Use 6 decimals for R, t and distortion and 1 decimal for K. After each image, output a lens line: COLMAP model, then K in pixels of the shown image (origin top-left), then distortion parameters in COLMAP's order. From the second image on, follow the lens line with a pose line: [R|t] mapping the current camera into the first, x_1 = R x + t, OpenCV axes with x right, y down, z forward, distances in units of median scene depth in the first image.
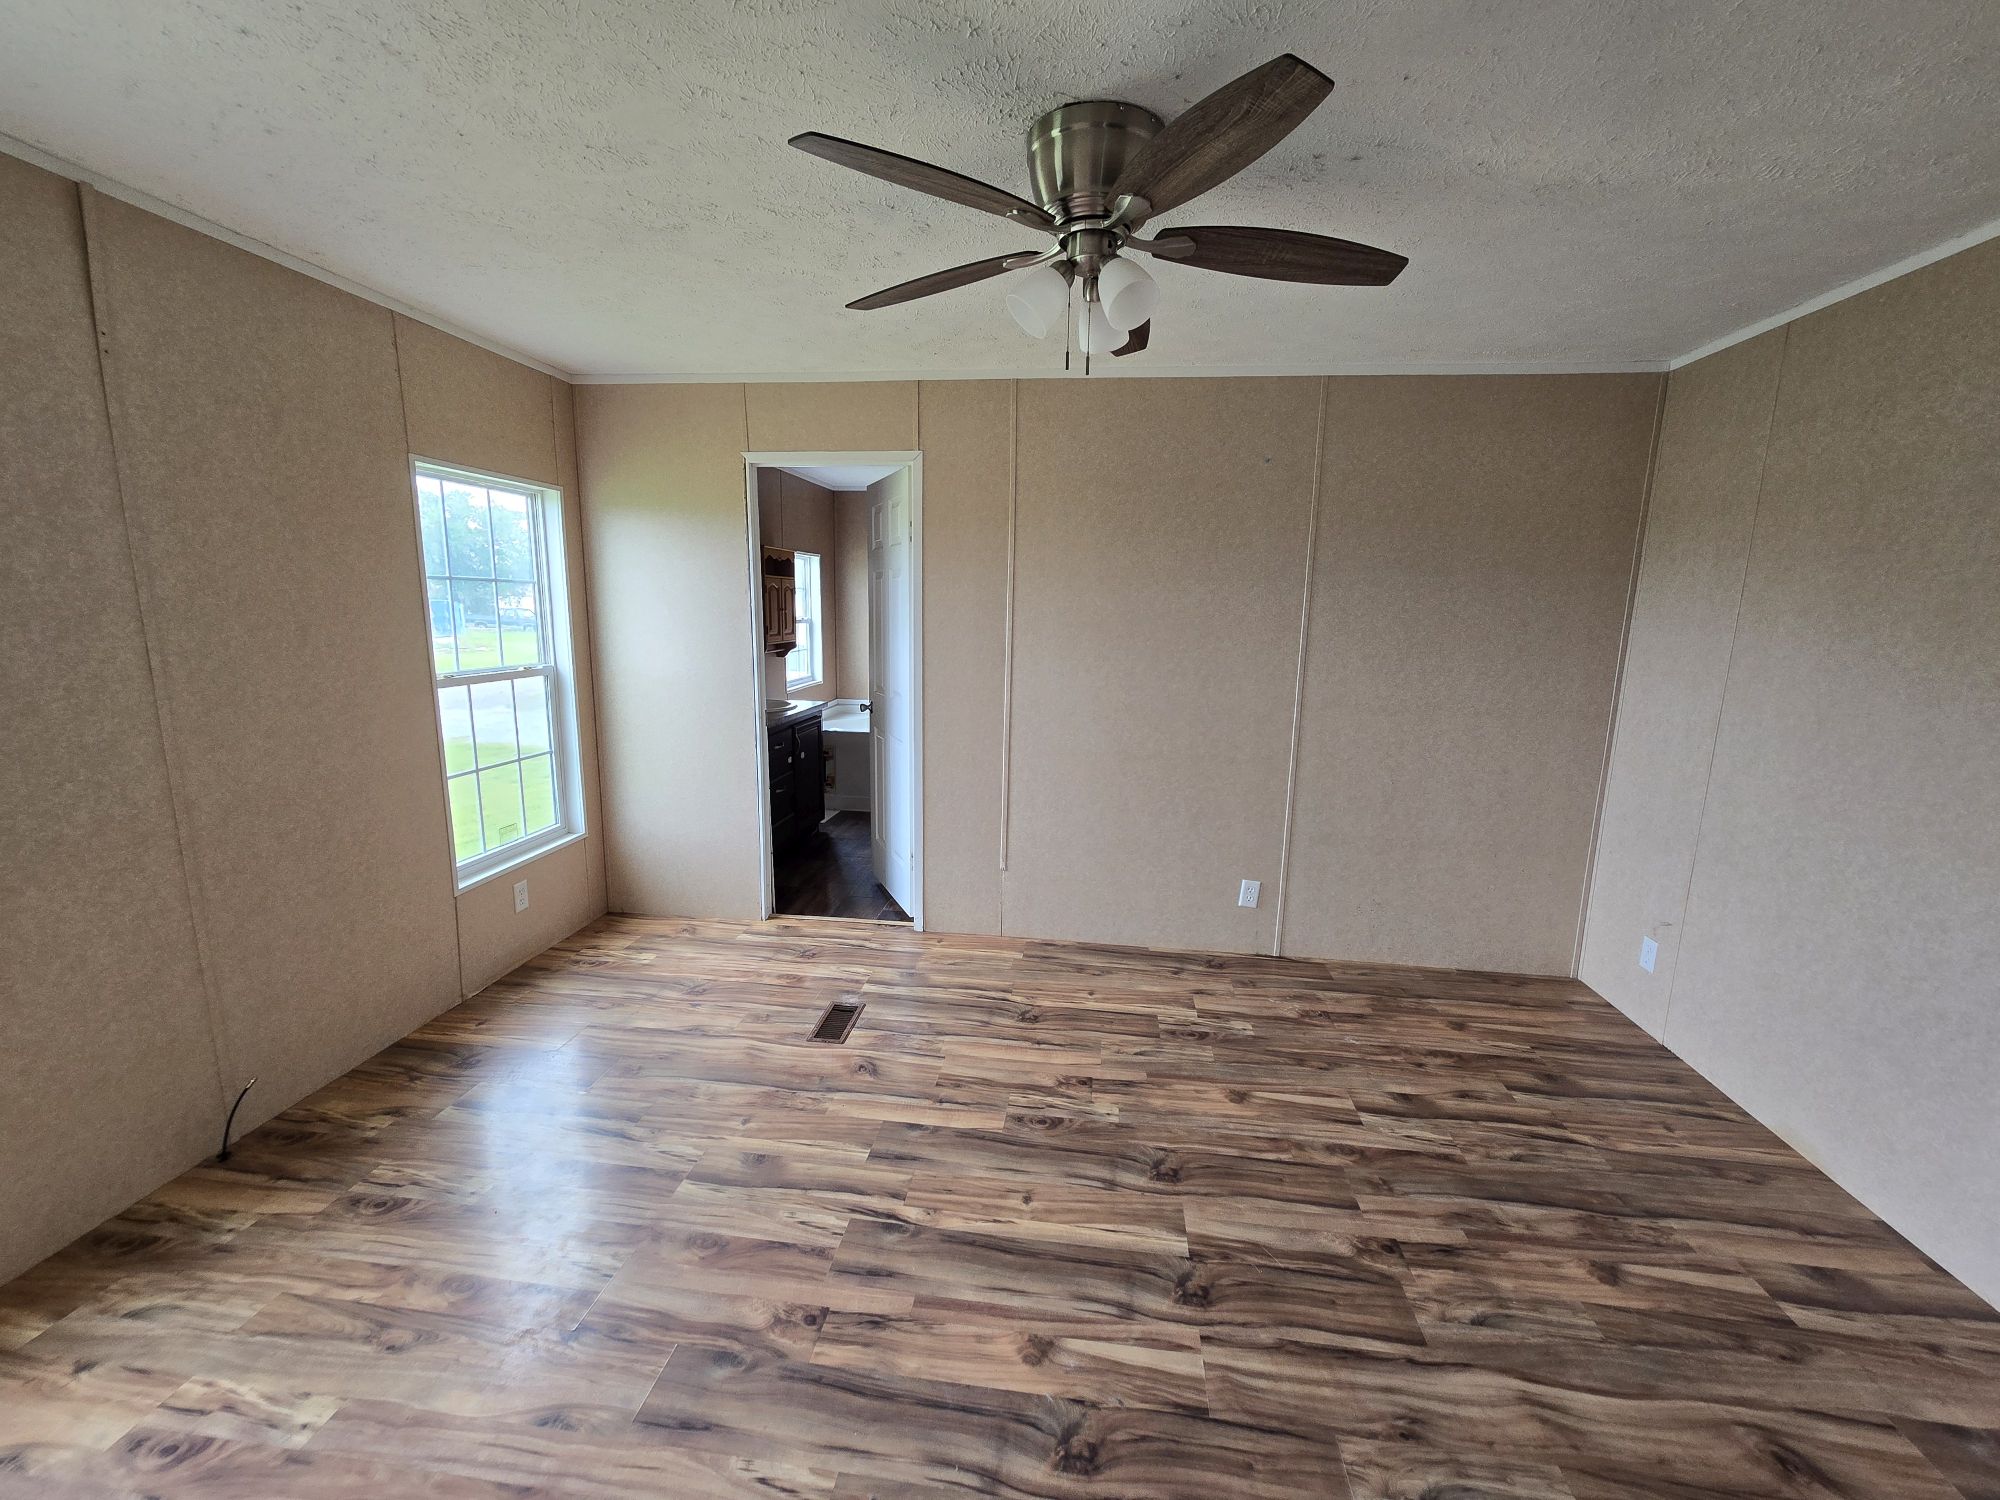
lens RADIAL K [[813.4, 0, 1009.6], [0, 813.4, 748.3], [0, 0, 1]] dist [-0.000127, -0.000395]
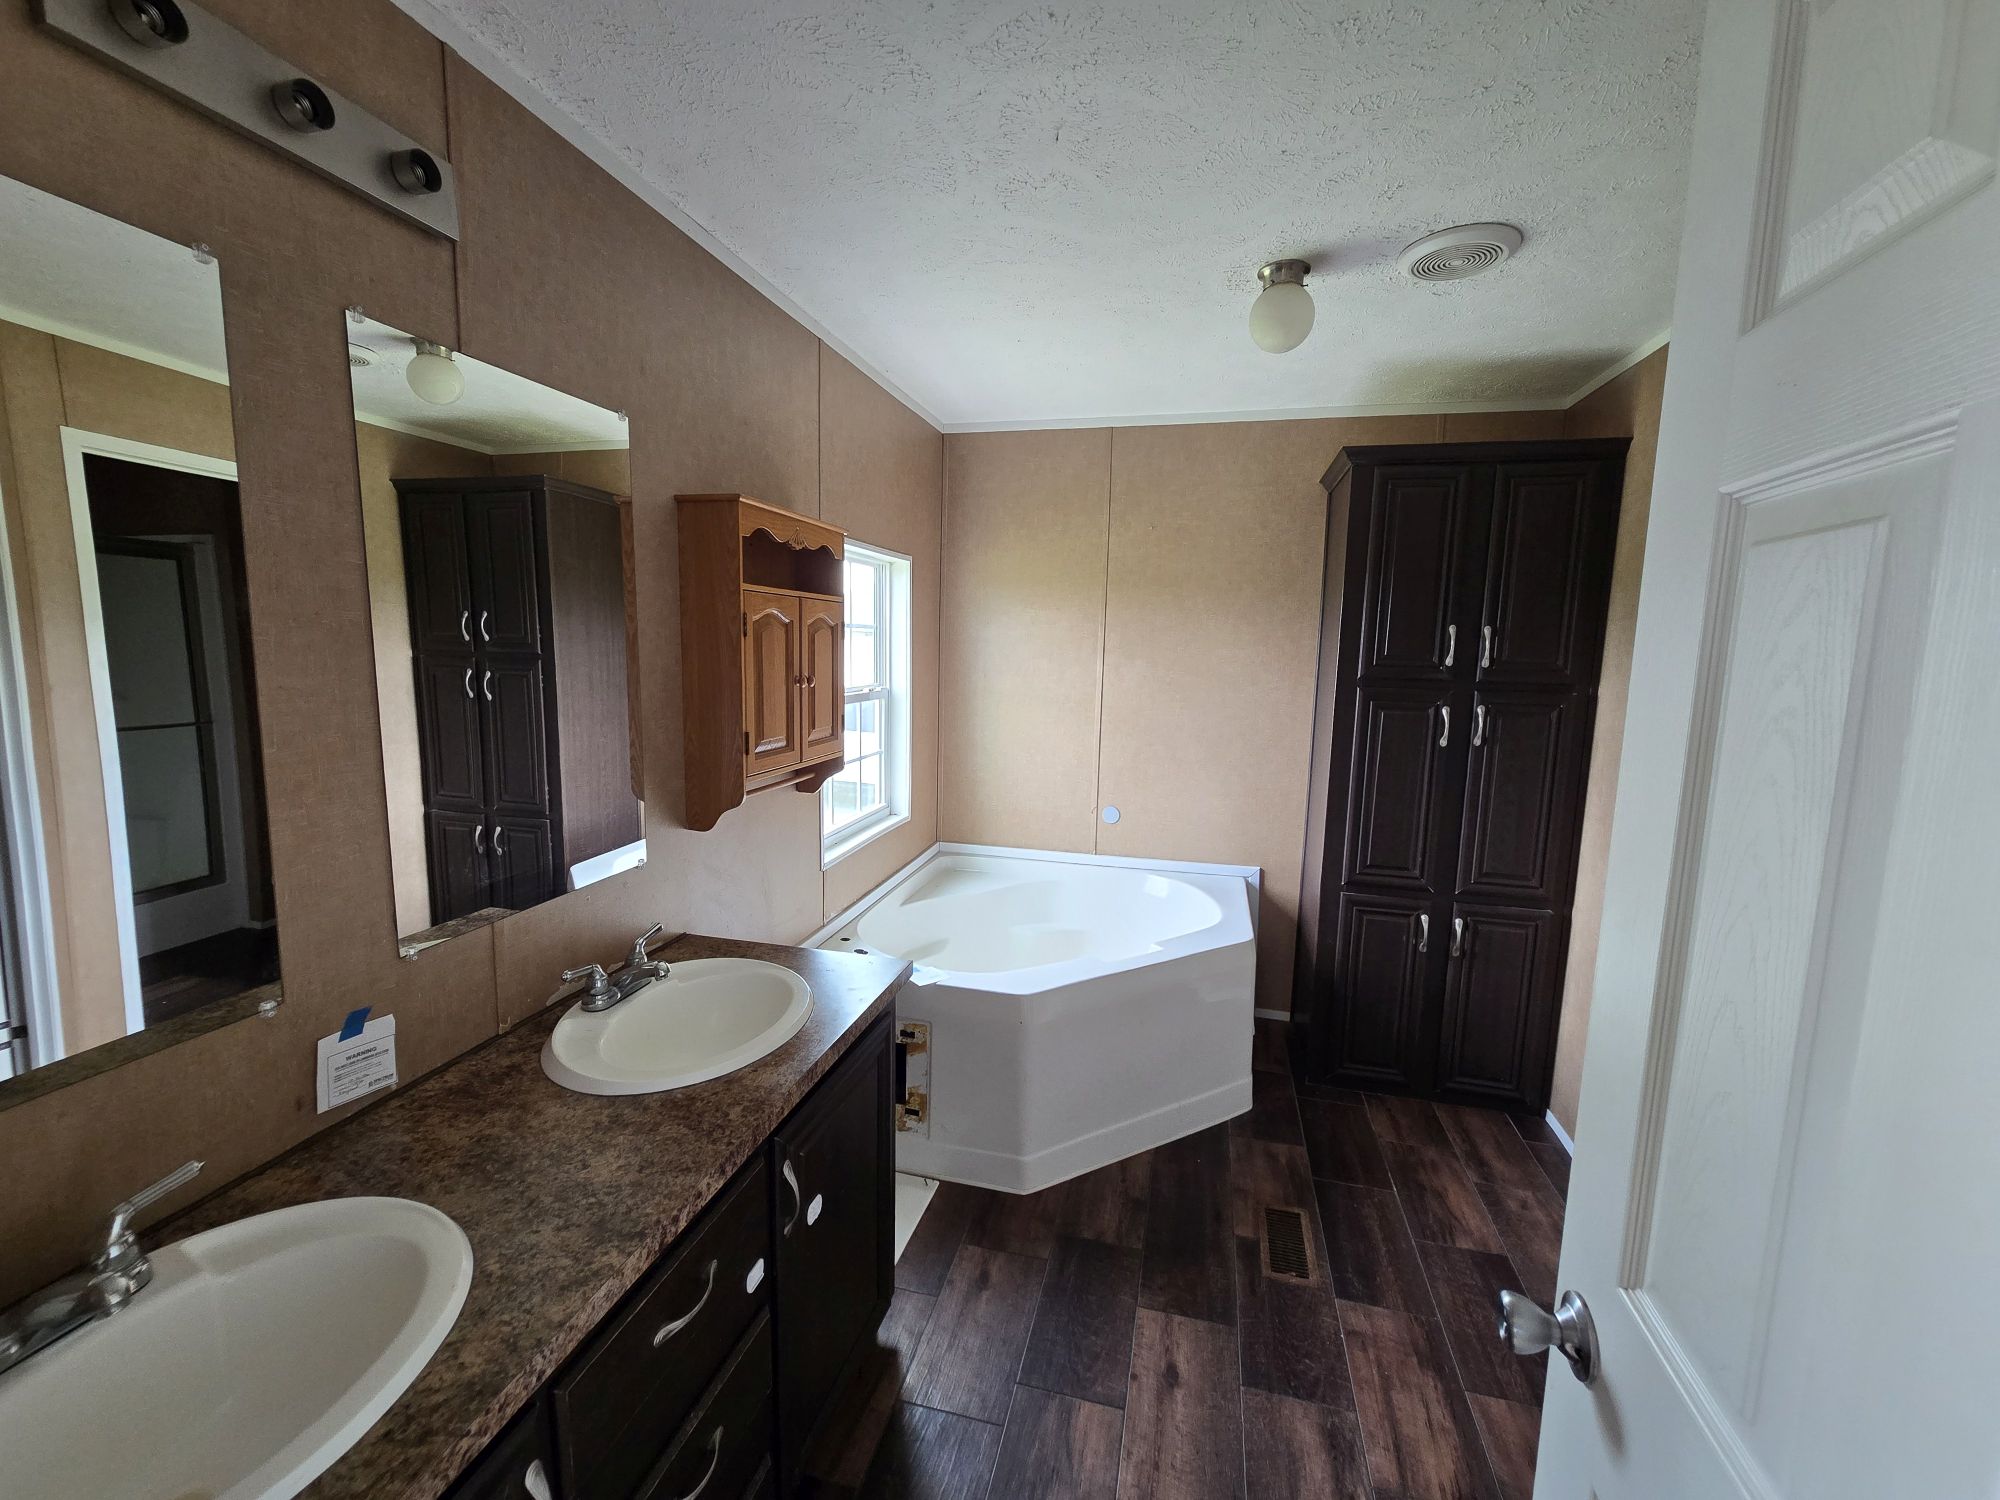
lens RADIAL K [[813.4, 0, 1000.0], [0, 813.4, 747.9], [0, 0, 1]] dist [-0.000127, -0.000395]
pose [[0.991281, 0.014103, -0.131012, -0.130941], [-0.020487, 0.998661, -0.047509, -0.116407], [0.130166, 0.049779, 0.990242, 0.604874]]
